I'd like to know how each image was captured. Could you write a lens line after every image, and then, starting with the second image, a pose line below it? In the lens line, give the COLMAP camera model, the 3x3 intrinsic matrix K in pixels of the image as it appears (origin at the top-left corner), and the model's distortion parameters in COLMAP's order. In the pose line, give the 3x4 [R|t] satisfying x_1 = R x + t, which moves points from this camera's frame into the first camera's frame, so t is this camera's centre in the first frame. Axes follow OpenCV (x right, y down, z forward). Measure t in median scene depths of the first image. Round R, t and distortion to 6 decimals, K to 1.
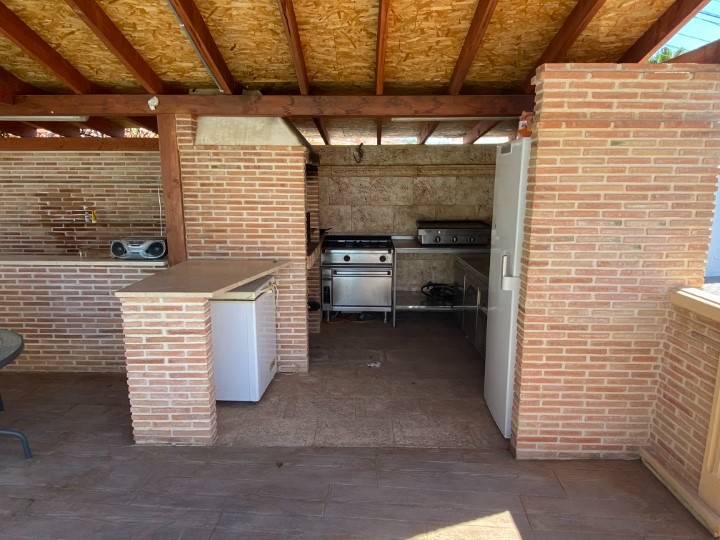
lens RADIAL K [[461.9, 0, 358.2], [0, 461.9, 268.7], [0, 0, 1]] dist [0.048593, -0.053508]
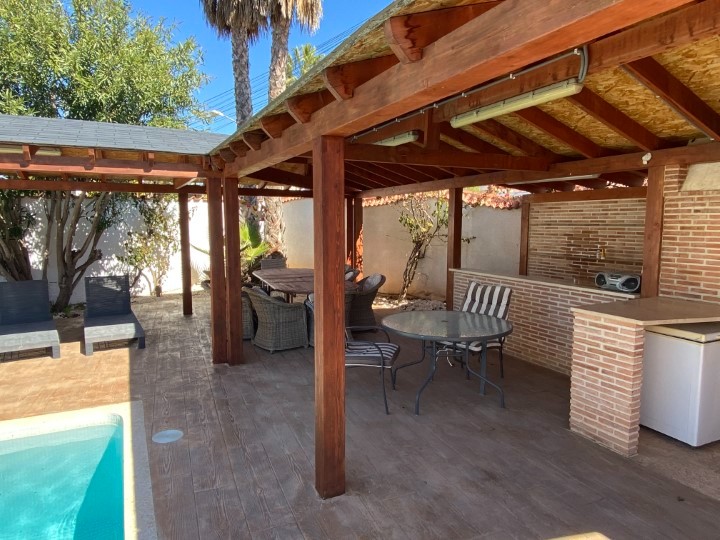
lens RADIAL K [[461.9, 0, 362.2], [0, 461.9, 270.8], [0, 0, 1]] dist [0.048593, -0.053508]
pose [[0.464618, 0.091865, -0.880733, 0.276980], [-0.167224, 0.985811, 0.014609, 0.021686], [0.869578, 0.140492, 0.473388, -0.123777]]
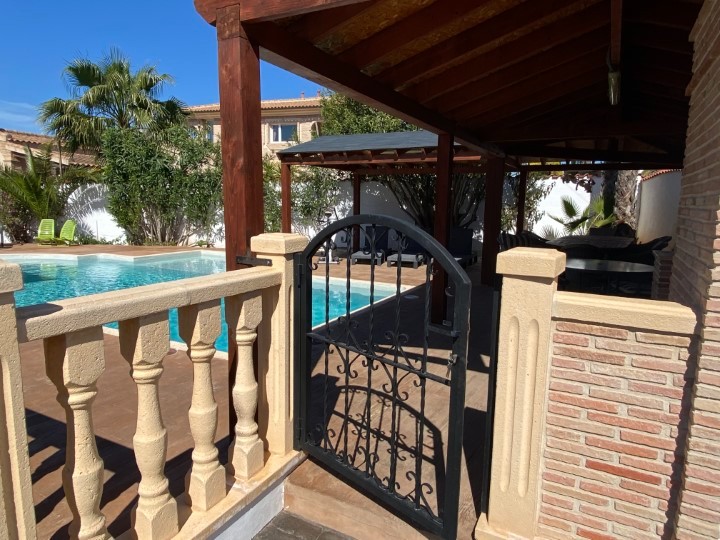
lens RADIAL K [[461.9, 0, 364.0], [0, 461.9, 269.2], [0, 0, 1]] dist [0.048593, -0.053508]
pose [[-0.456768, 0.118836, -0.881613, 1.269064], [-0.183779, 0.957053, 0.224222, -0.081180], [0.870395, 0.264439, -0.415312, 0.940223]]
